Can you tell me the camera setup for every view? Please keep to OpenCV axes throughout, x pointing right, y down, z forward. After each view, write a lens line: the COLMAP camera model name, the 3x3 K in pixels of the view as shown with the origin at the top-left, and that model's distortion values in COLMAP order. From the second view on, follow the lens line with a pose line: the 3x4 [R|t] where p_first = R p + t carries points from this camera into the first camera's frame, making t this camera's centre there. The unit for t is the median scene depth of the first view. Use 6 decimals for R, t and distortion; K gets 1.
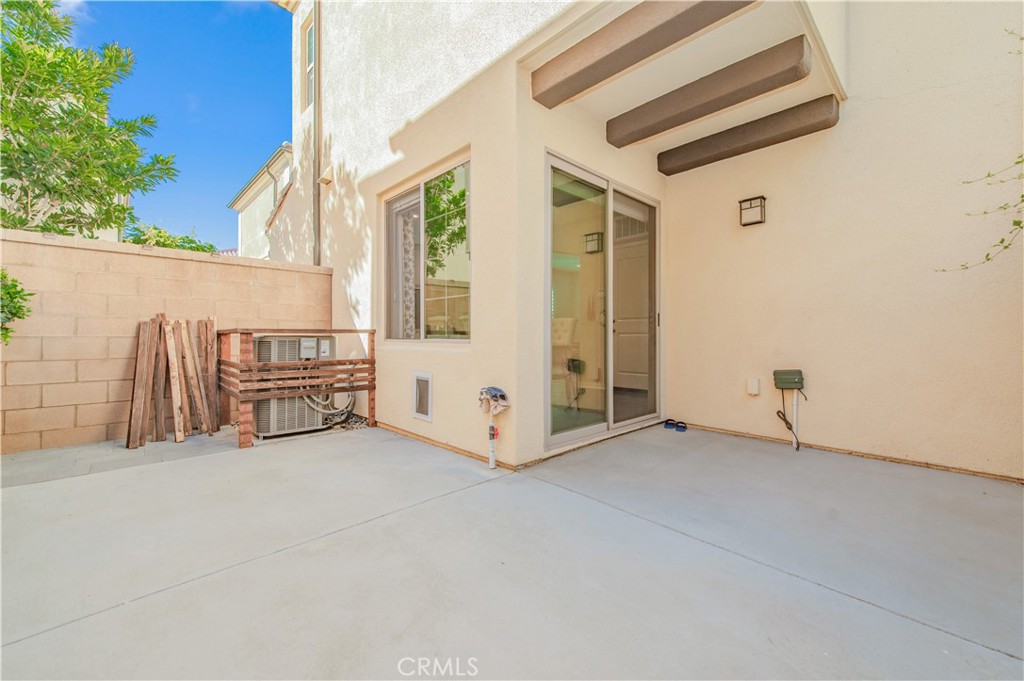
lens RADIAL K [[403.2, 0, 510.1], [0, 403.2, 332.9], [0, 0, 1]] dist [0.018895, -0.003911]
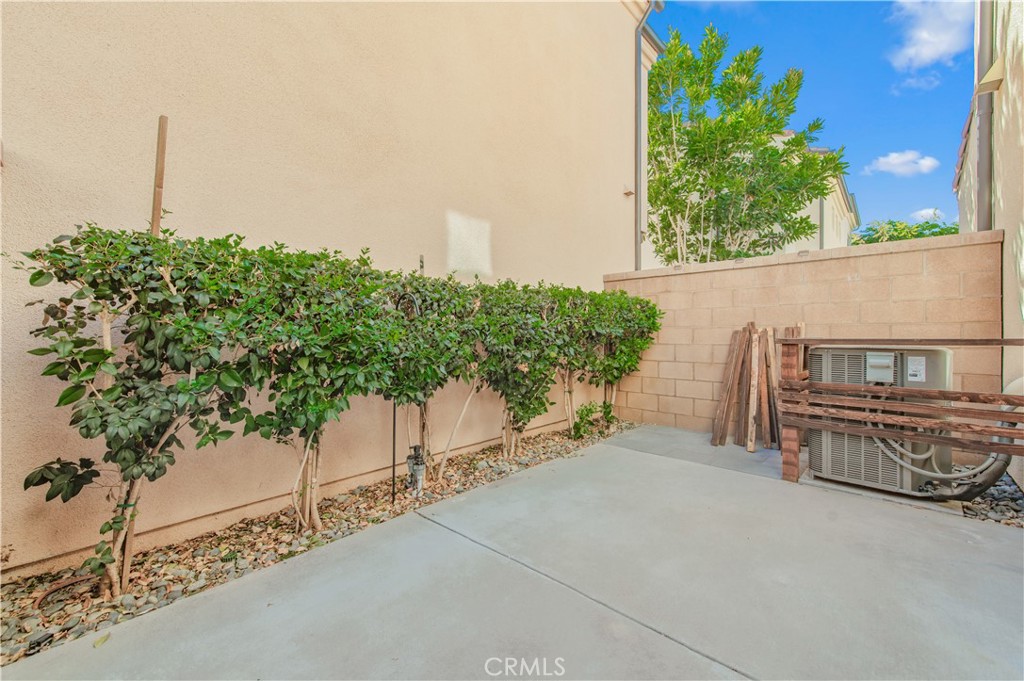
lens RADIAL K [[403.2, 0, 502.9], [0, 403.2, 338.5], [0, 0, 1]] dist [0.018895, -0.003911]
pose [[0.069799, 0.005135, -0.997548, 0.129809], [0.009943, 0.999934, 0.005843, -0.019892], [0.997512, -0.010326, 0.069743, 0.323789]]
